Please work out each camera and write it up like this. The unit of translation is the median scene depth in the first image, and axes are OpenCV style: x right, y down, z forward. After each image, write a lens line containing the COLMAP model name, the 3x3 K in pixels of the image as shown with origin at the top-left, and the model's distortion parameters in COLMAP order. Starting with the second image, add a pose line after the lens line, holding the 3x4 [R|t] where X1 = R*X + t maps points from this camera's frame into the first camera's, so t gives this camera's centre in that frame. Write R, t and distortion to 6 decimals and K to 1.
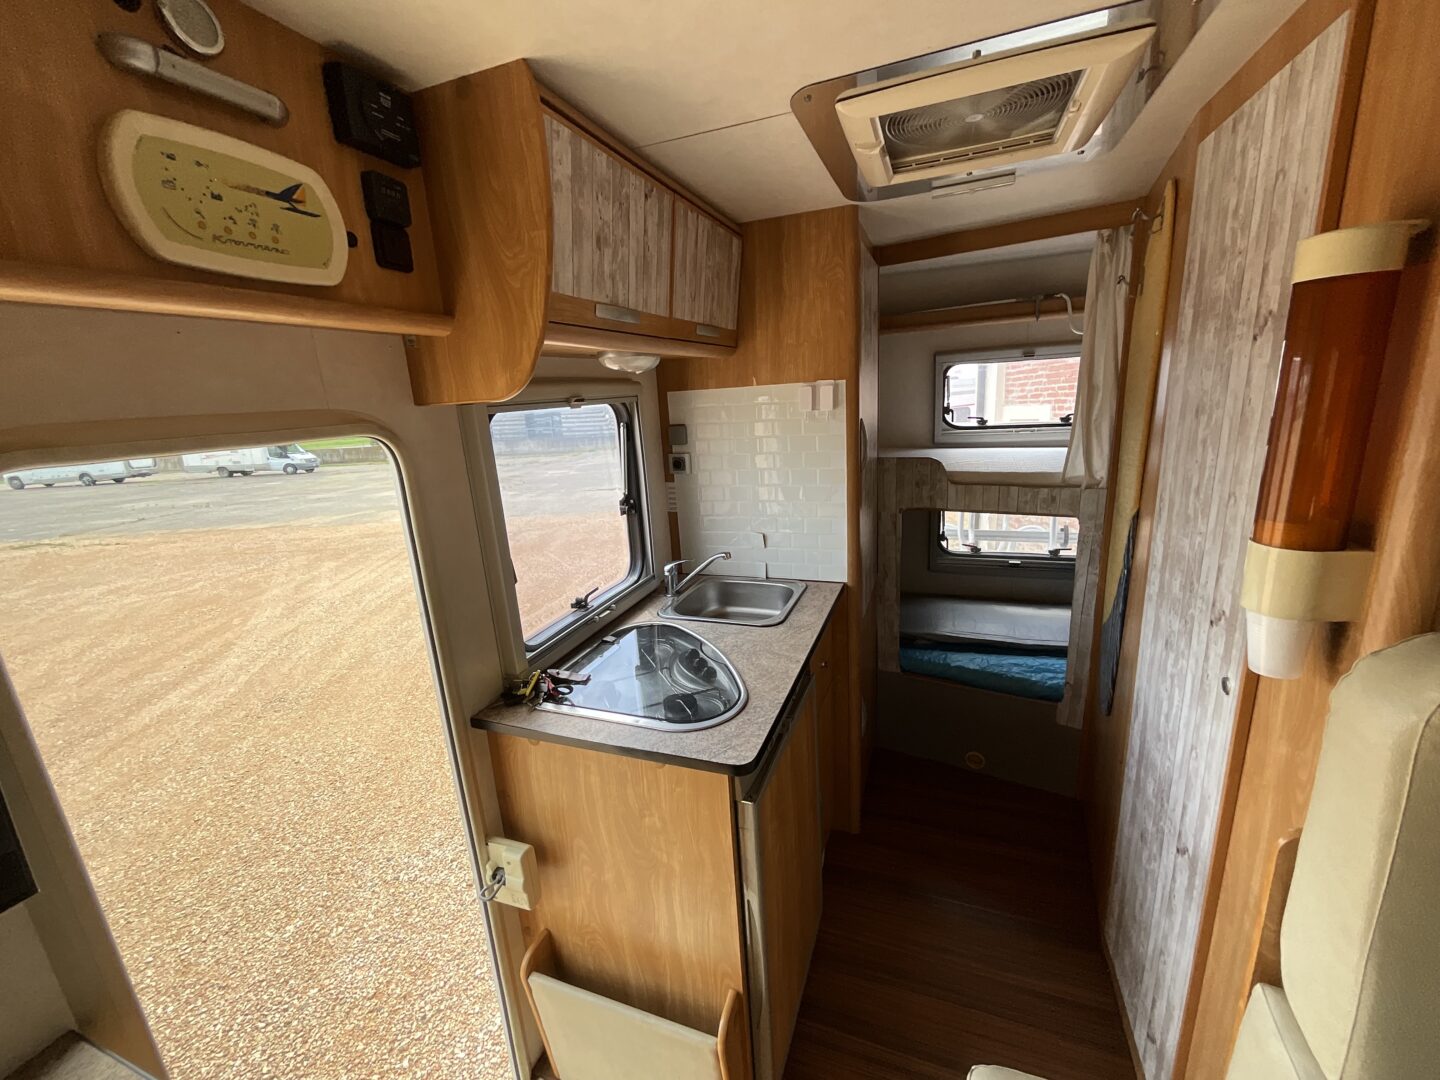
lens RADIAL K [[578.9, 0, 718.4], [0, 578.9, 536.7], [0, 0, 1]] dist [-0.001312, -0.000631]
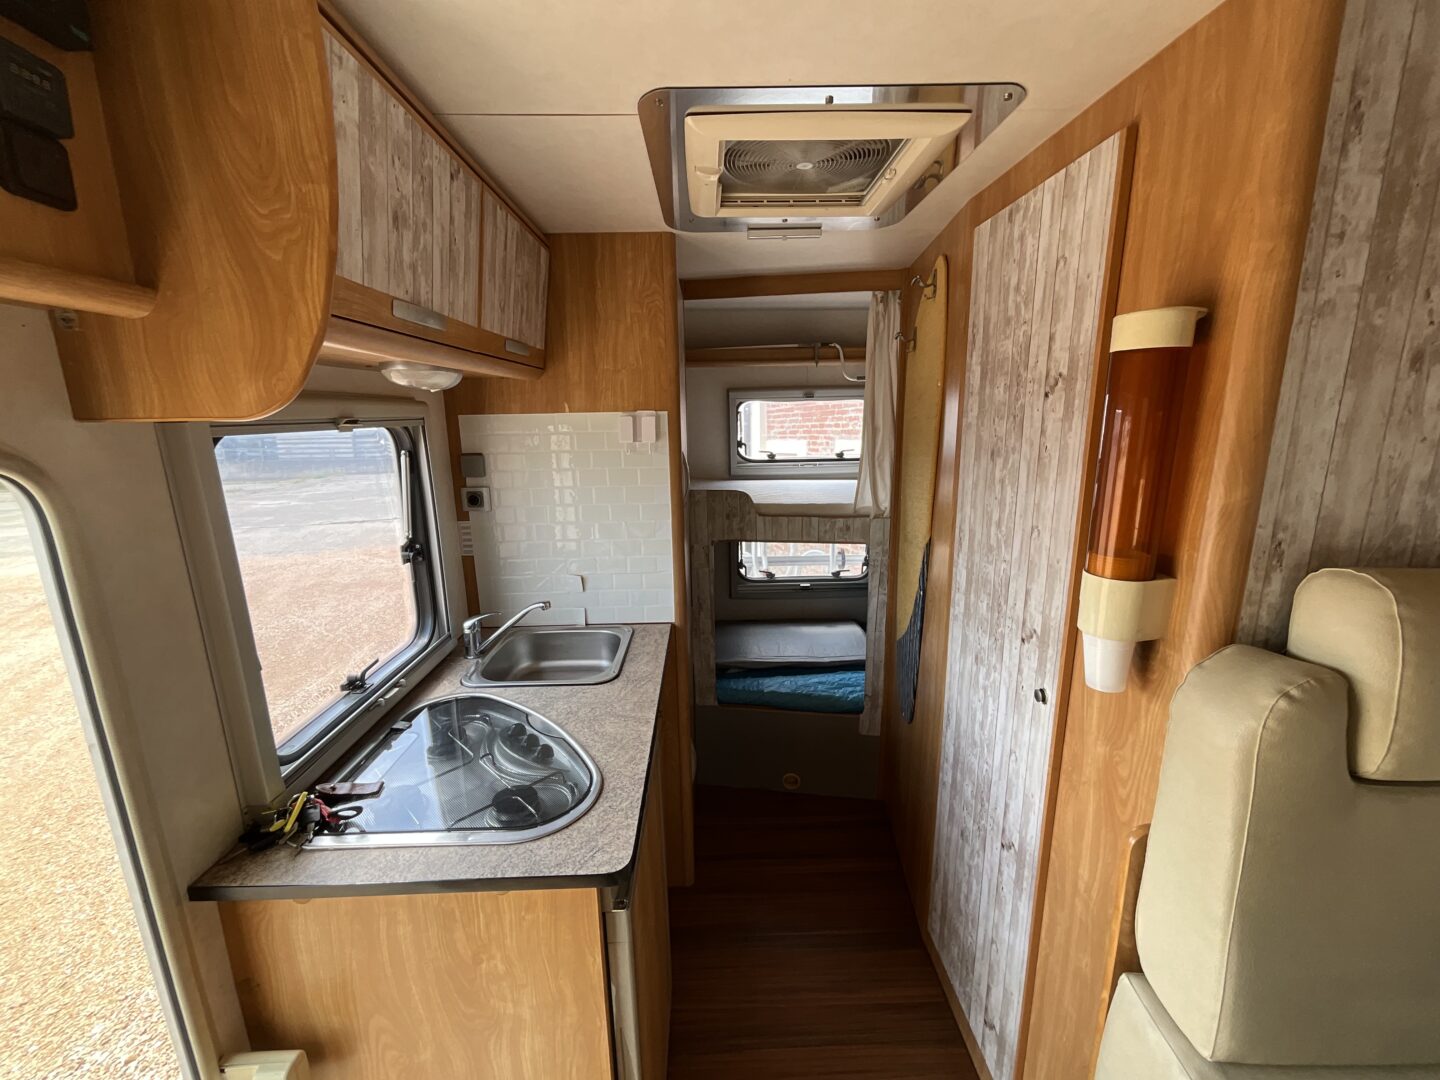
lens RADIAL K [[578.9, 0, 722.8], [0, 578.9, 538.3], [0, 0, 1]] dist [-0.001312, -0.000631]
pose [[0.924538, -0.034024, 0.379568, -0.094842], [0.050858, 0.998113, -0.034407, -0.033839], [-0.377681, 0.051114, 0.924524, 0.128821]]
